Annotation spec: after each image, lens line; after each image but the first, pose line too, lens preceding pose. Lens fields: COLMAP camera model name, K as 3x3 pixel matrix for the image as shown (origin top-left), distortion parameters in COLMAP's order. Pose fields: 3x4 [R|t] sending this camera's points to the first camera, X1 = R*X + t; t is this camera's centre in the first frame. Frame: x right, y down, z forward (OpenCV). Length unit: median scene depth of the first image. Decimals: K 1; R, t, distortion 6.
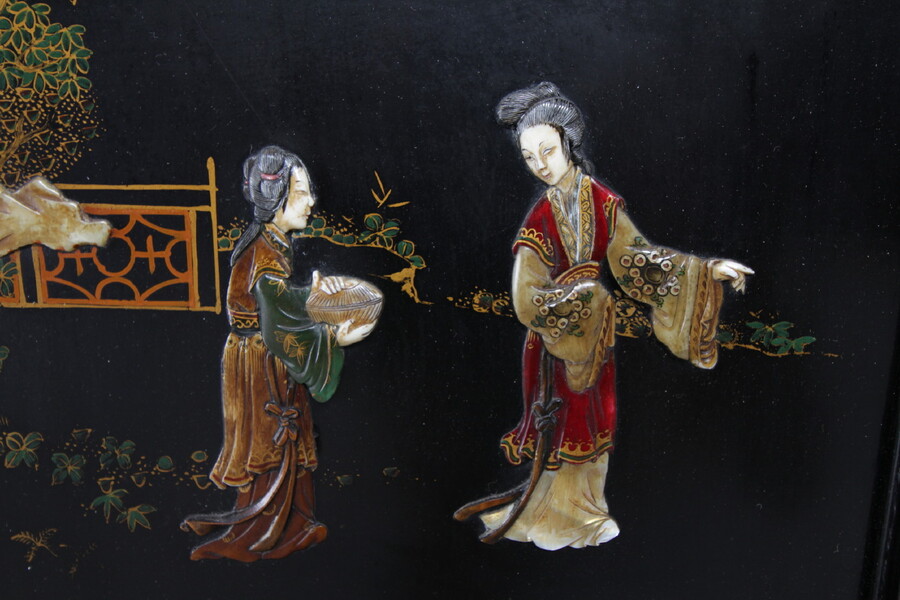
lens RADIAL K [[702.1, 0, 447.0], [0, 702.1, 297.1], [0, 0, 1]] dist [0.012029, -0.006535]
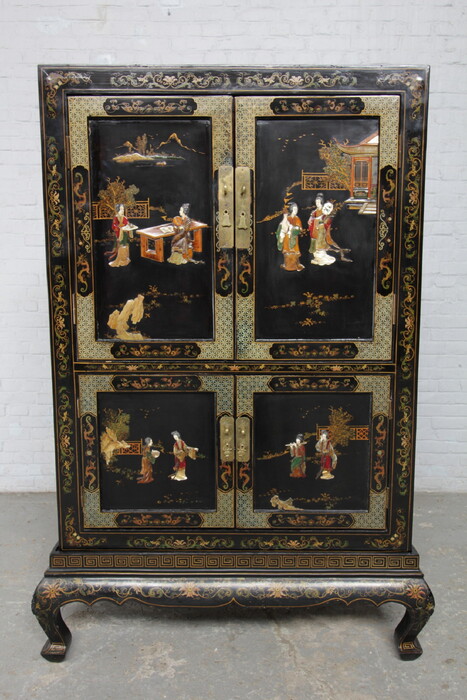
lens RADIAL K [[546.1, 0, 233.5], [0, 546.1, 350.0], [0, 0, 1]] dist [0.012029, -0.006535]
pose [[0.998827, -0.014927, 0.046071, 0.574660], [0.018264, 0.997173, -0.072888, -0.815347], [-0.044853, 0.073644, 0.996275, -6.405928]]
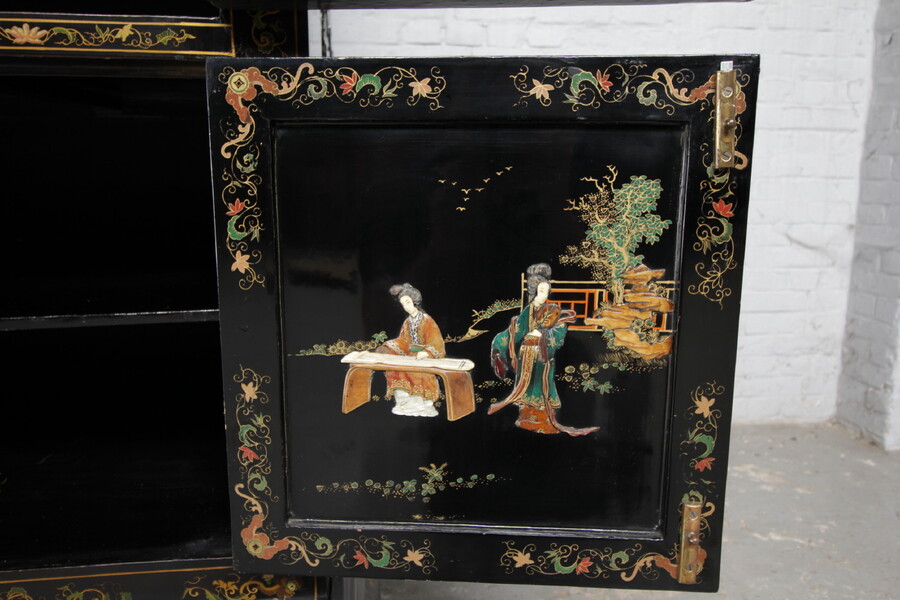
lens RADIAL K [[702.1, 0, 447.0], [0, 702.1, 297.1], [0, 0, 1]] dist [0.012029, -0.006535]
pose [[0.985134, -0.038339, 0.167456, 3.332083], [0.041578, 0.999009, -0.015876, 0.041831], [-0.166682, 0.022602, 0.985752, -2.284367]]
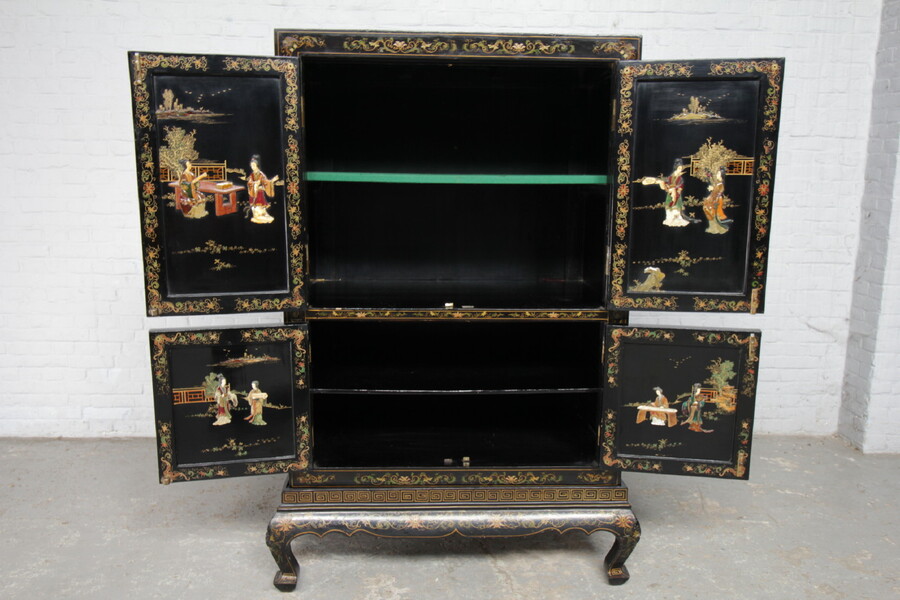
lens RADIAL K [[702.1, 0, 447.0], [0, 702.1, 297.1], [0, 0, 1]] dist [0.012029, -0.006535]
pose [[0.995990, -0.016207, 0.087980, -0.085742], [0.018421, 0.999532, -0.024417, -1.115748], [-0.087543, 0.025939, 0.995823, -8.950935]]
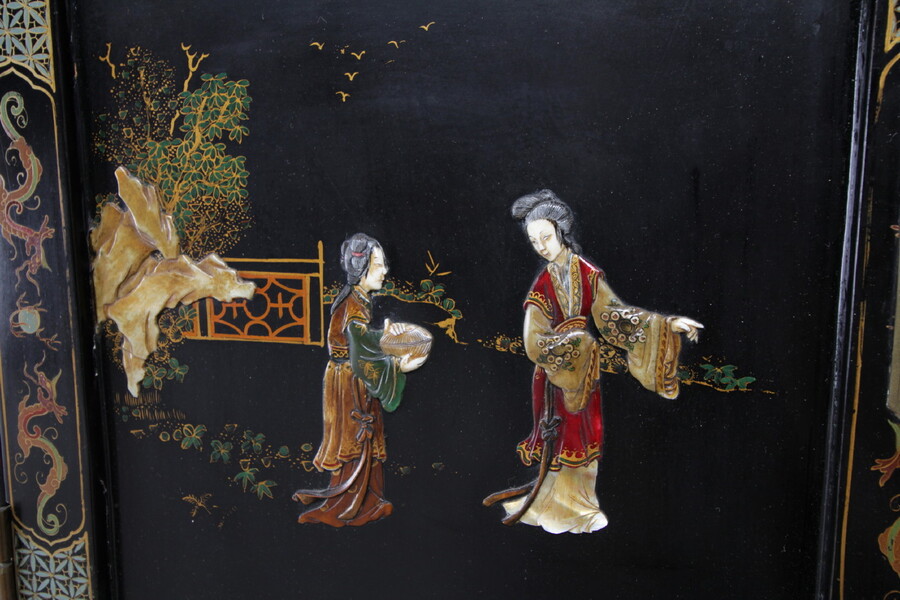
lens RADIAL K [[702.1, 0, 447.0], [0, 702.1, 297.1], [0, 0, 1]] dist [0.012029, -0.006535]
pose [[0.982747, 0.015216, -0.184327, 0.197399], [-0.027362, 0.997605, -0.063529, 0.006192], [0.182919, 0.067476, 0.980810, -0.388399]]
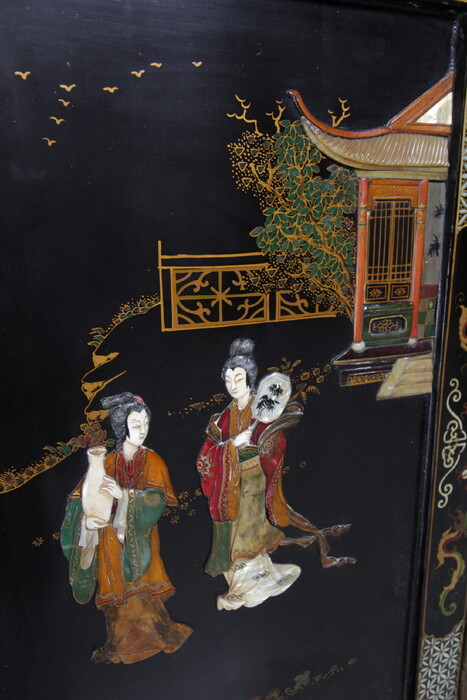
lens RADIAL K [[546.1, 0, 233.5], [0, 546.1, 350.0], [0, 0, 1]] dist [0.012029, -0.006535]
pose [[0.899034, -0.132294, 0.417416, 1.329288], [0.108301, 0.990832, 0.080769, -3.356238], [-0.424274, -0.027408, 0.905119, -1.175029]]
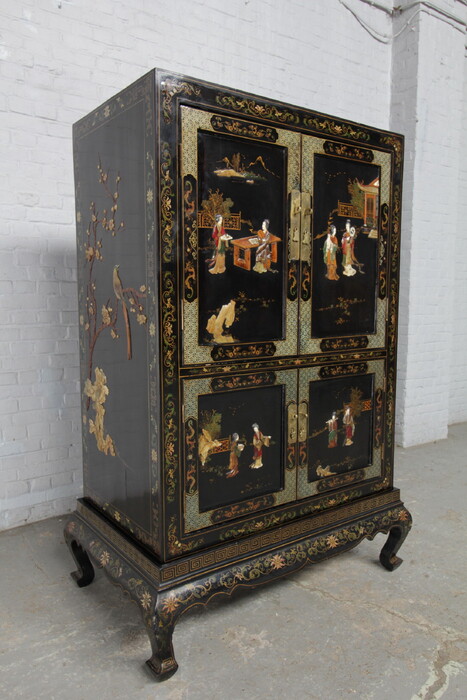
lens RADIAL K [[546.1, 0, 233.5], [0, 546.1, 350.0], [0, 0, 1]] dist [0.012029, -0.006535]
pose [[0.778203, -0.074422, 0.623587, -5.032757], [0.128178, 0.990874, -0.041703, -1.058637], [-0.614793, 0.112384, 0.780640, -5.232232]]
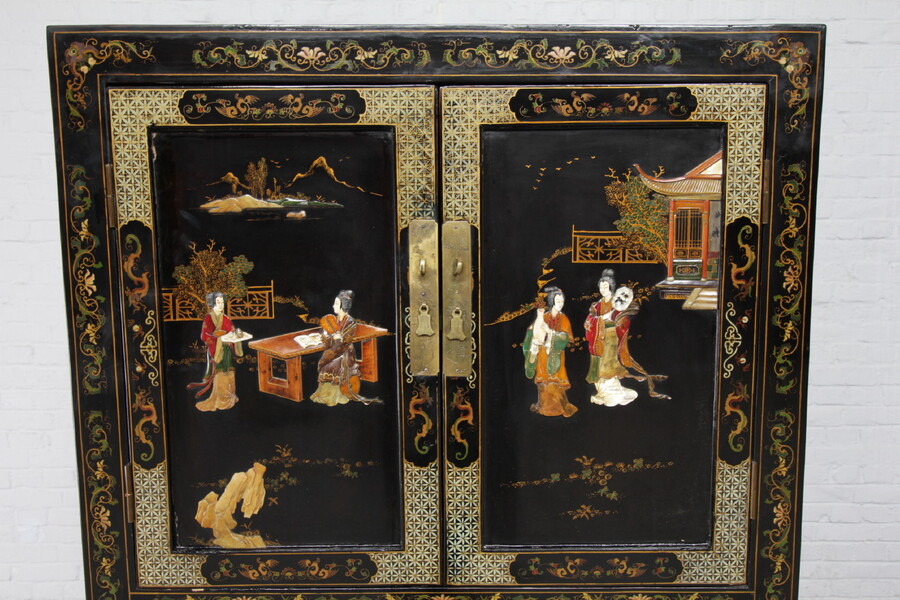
lens RADIAL K [[702.1, 0, 447.0], [0, 702.1, 297.1], [0, 0, 1]] dist [0.012029, -0.006535]
pose [[0.998443, -0.019966, 0.052089, 0.736329], [0.024292, 0.996188, -0.083782, -2.728170], [-0.050217, 0.084916, 0.995122, -4.185582]]
